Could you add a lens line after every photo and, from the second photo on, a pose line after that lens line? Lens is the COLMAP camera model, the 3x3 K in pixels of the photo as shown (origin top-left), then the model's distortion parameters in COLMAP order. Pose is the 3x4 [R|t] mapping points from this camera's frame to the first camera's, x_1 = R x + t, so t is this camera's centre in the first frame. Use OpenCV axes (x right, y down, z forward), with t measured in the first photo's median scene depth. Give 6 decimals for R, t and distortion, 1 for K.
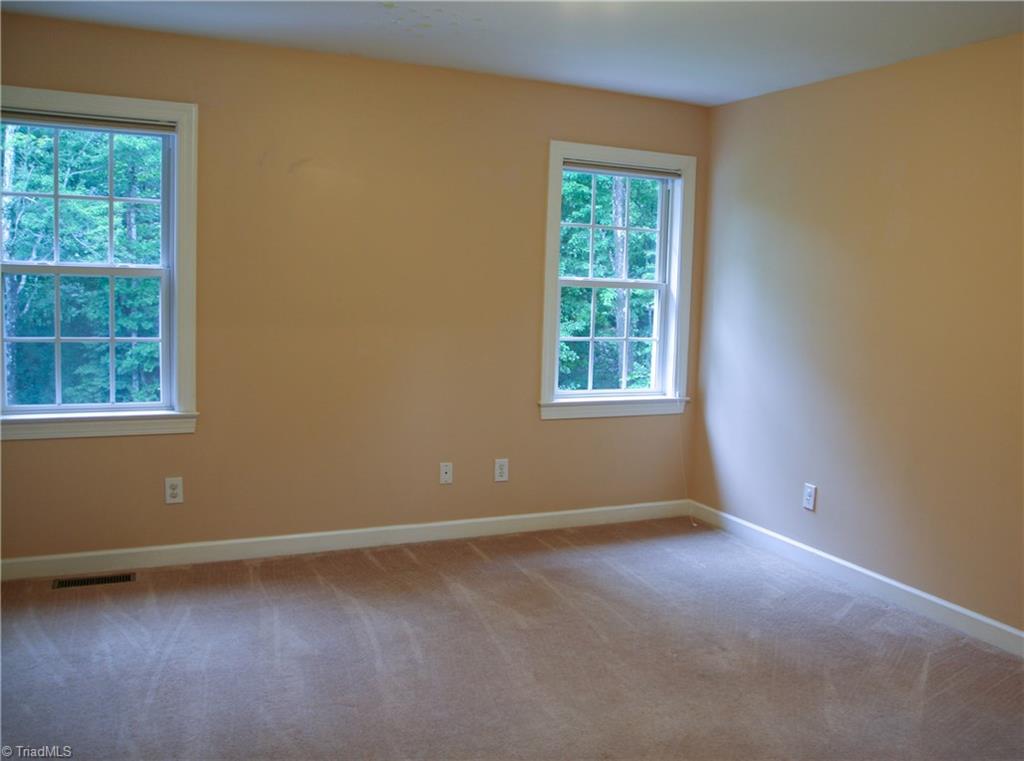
lens RADIAL K [[915.5, 0, 512.0], [0, 915.5, 380.5], [0, 0, 1]] dist [0.004527, -0.000961]
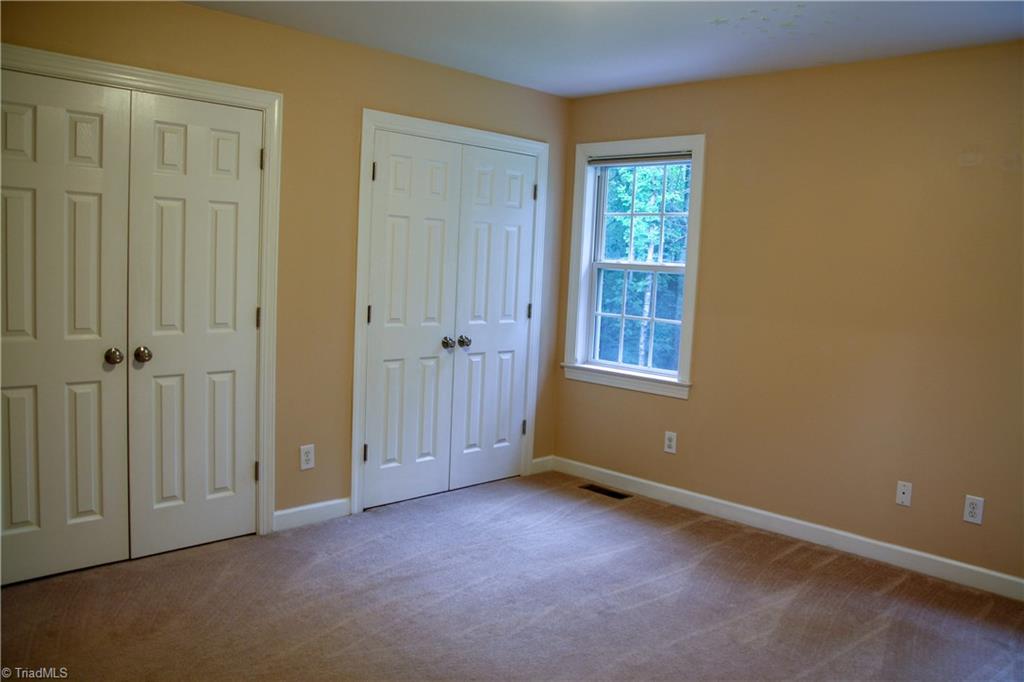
lens RADIAL K [[835.6, 0, 512.0], [0, 835.6, 341.0], [0, 0, 1]] dist [-0.146453, 0.115001]
pose [[0.334997, 0.083241, -0.938535, 0.627408], [-0.125418, 0.991166, 0.043142, -0.040358], [0.933835, 0.103257, 0.342477, 0.404300]]
